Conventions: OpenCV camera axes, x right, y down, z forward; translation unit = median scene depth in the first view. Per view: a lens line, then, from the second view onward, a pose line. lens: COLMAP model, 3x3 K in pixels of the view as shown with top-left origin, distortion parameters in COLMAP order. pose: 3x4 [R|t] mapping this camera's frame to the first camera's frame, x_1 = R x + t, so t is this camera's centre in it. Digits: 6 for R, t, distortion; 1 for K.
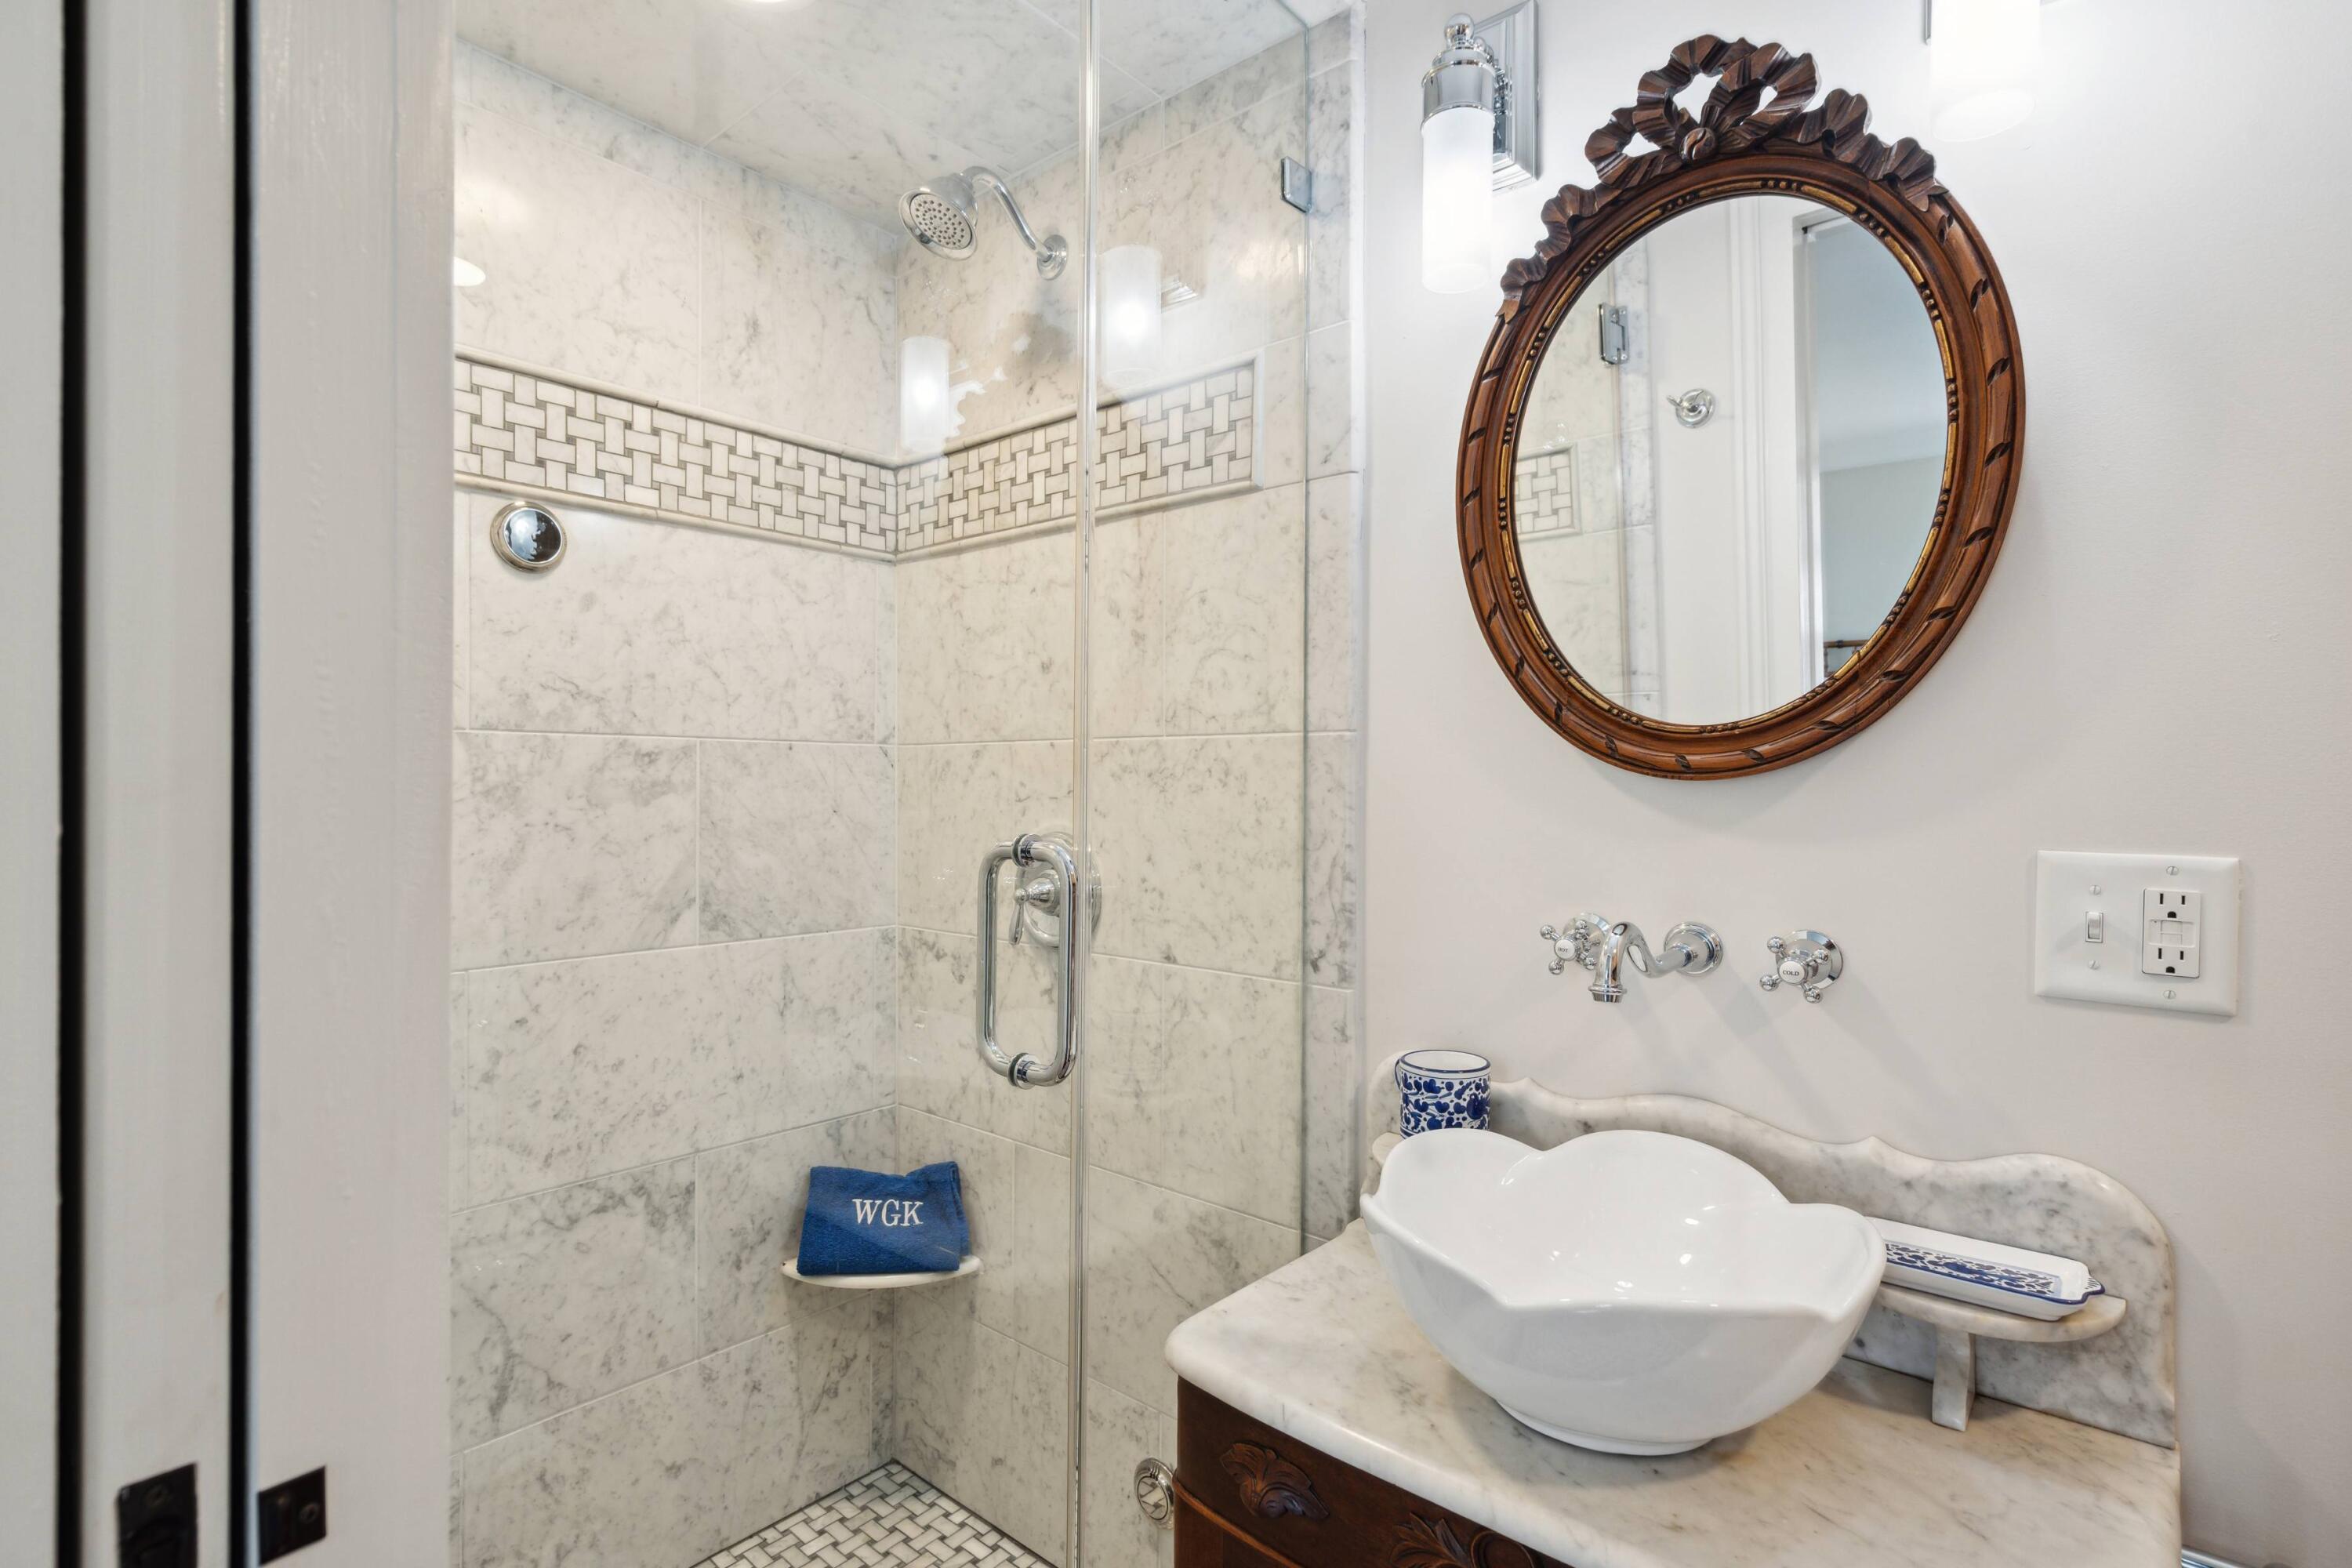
lens RADIAL K [[1139.6, 0, 1172.4], [0, 1139.6, 788.7], [0, 0, 1]] dist [-0.004309, 0.000481]
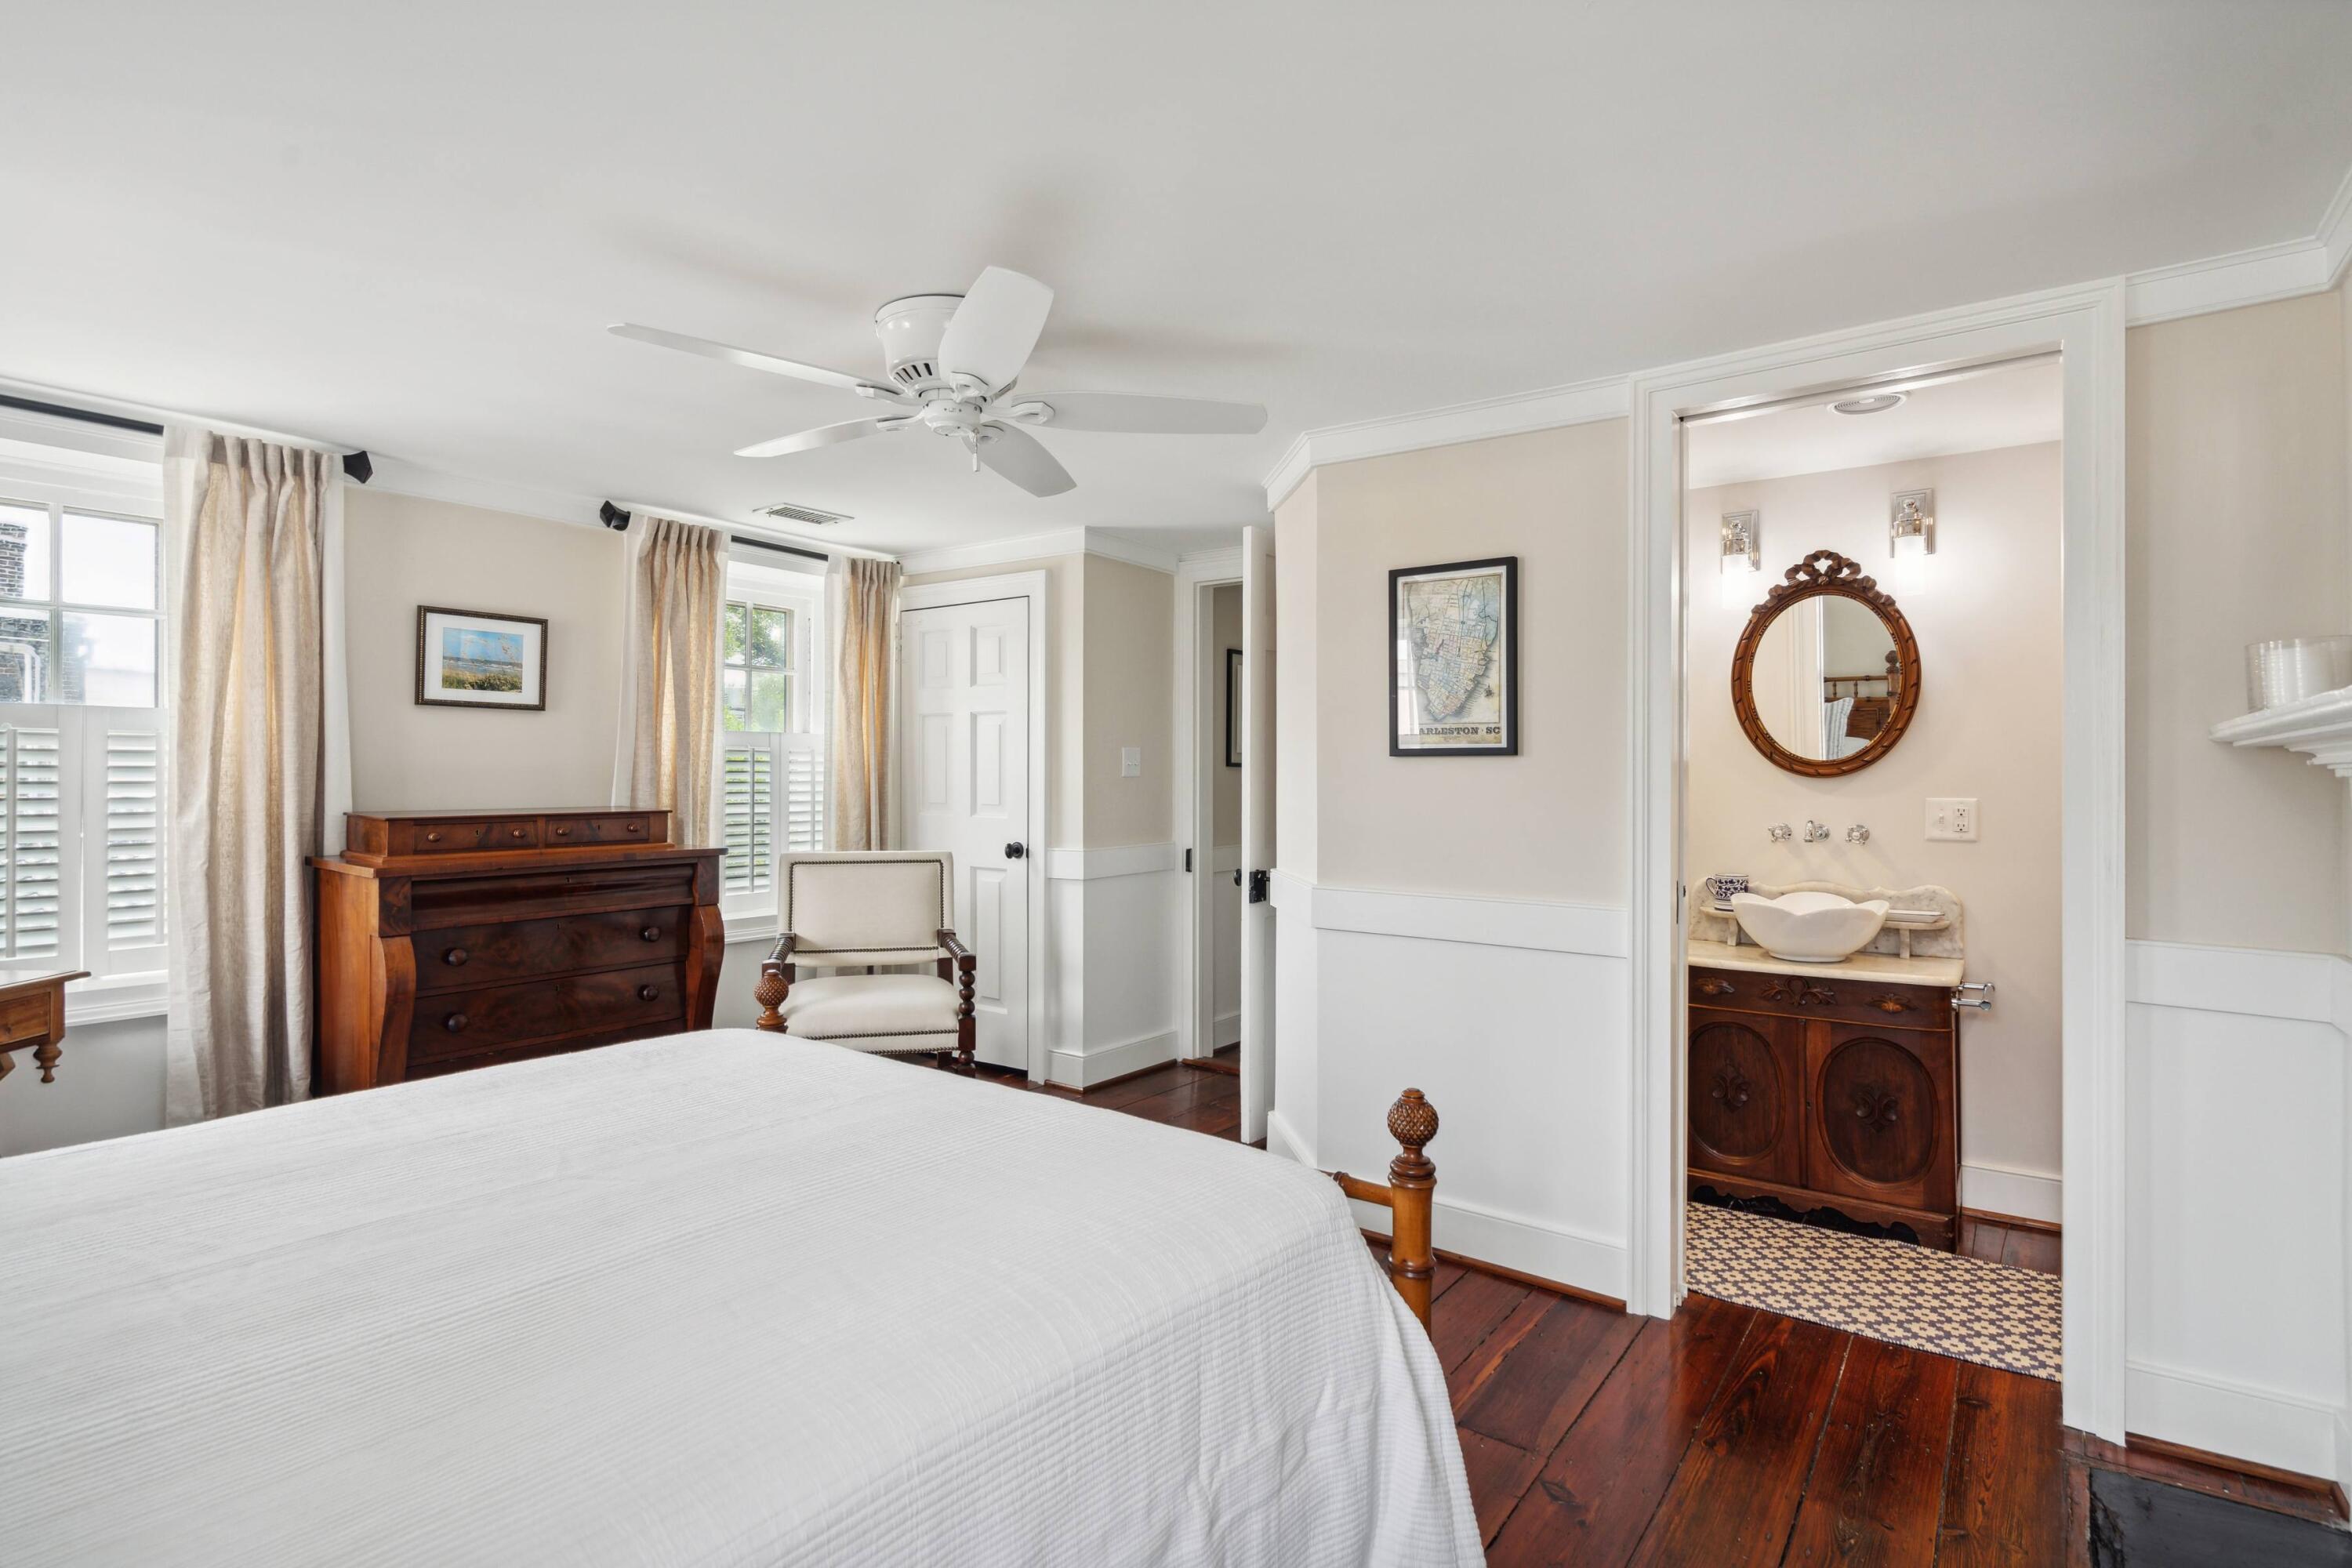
lens RADIAL K [[1139.6, 0, 1178.5], [0, 1139.6, 777.6], [0, 0, 1]] dist [-0.004309, 0.000481]
pose [[0.998353, -0.010914, 0.056329, -1.534861], [0.010980, 0.999939, -0.000868, -0.026828], [-0.056316, 0.001486, 0.998412, -2.096126]]
